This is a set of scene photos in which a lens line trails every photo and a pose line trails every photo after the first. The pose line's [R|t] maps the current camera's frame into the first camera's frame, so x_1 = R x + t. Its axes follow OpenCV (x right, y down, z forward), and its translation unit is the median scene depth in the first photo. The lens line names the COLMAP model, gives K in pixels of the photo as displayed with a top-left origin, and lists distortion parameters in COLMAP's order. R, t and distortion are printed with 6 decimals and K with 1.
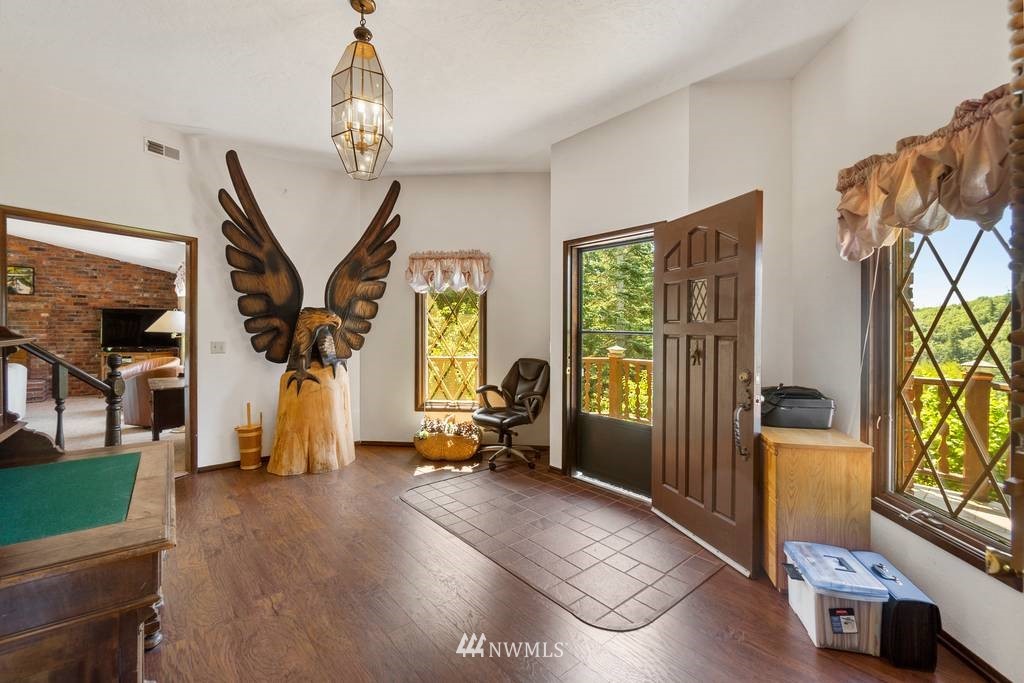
lens RADIAL K [[443.8, 0, 512.1], [0, 443.8, 328.1], [0, 0, 1]] dist [-0.008198, -0.000440]
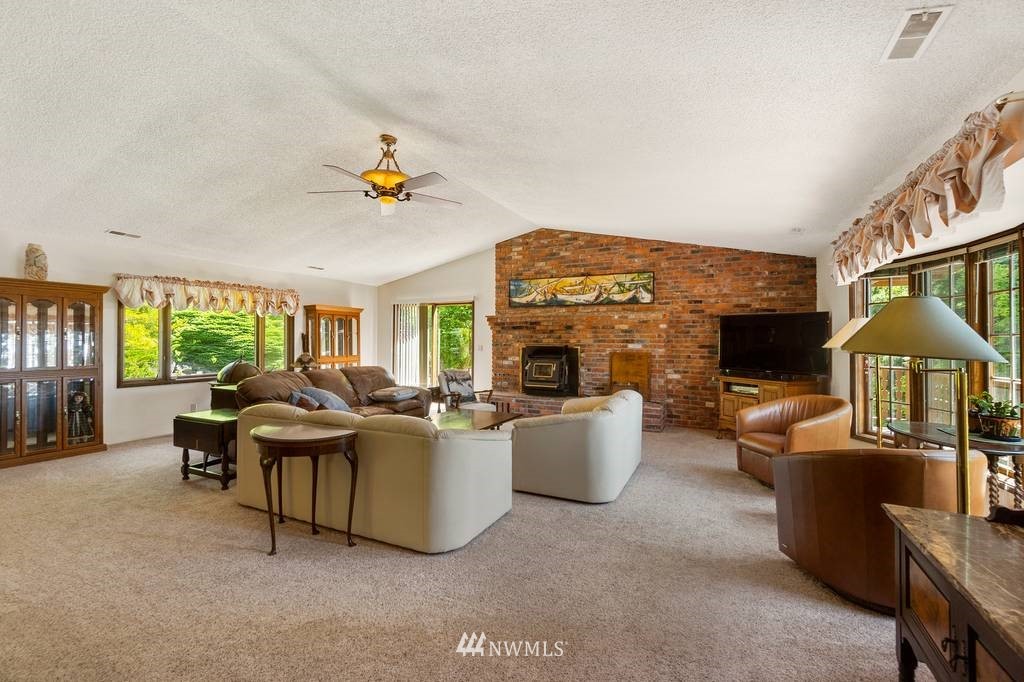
lens RADIAL K [[443.8, 0, 511.7], [0, 443.8, 339.5], [0, 0, 1]] dist [-0.008198, -0.000440]
pose [[0.404114, -0.002355, -0.914706, -0.391884], [-0.003259, 0.999987, -0.004015, -0.000421], [0.914703, 0.004604, 0.404101, 0.379647]]
